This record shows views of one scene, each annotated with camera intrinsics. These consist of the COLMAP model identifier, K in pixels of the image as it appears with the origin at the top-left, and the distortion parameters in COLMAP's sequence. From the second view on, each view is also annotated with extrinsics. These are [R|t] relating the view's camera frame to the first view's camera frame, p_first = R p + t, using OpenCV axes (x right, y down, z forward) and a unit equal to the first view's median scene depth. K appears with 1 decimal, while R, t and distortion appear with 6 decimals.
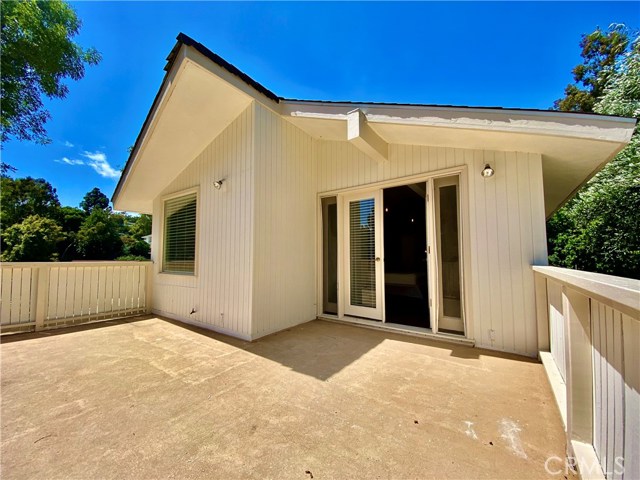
lens RADIAL K [[257.5, 0, 319.8], [0, 257.5, 239.2], [0, 0, 1]] dist [-0.016665, -0.002234]
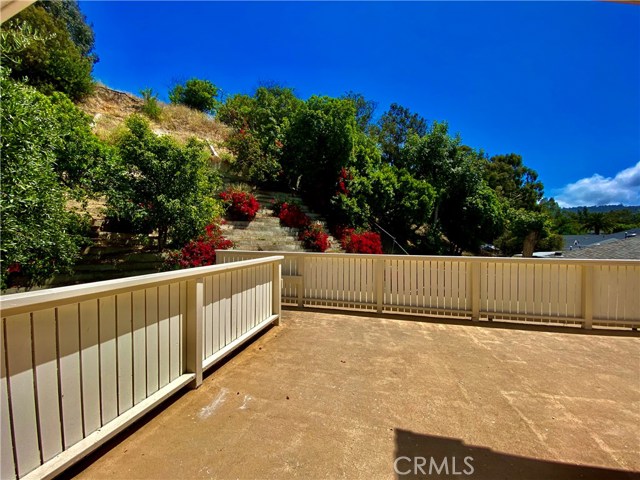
lens RADIAL K [[257.5, 0, 320.2], [0, 257.5, 242.7], [0, 0, 1]] dist [-0.016665, -0.002234]
pose [[-0.933995, -0.003084, -0.357273, 0.515795], [0.018923, 0.998132, -0.058085, 0.043950], [0.356784, -0.061012, -0.932192, 1.715129]]
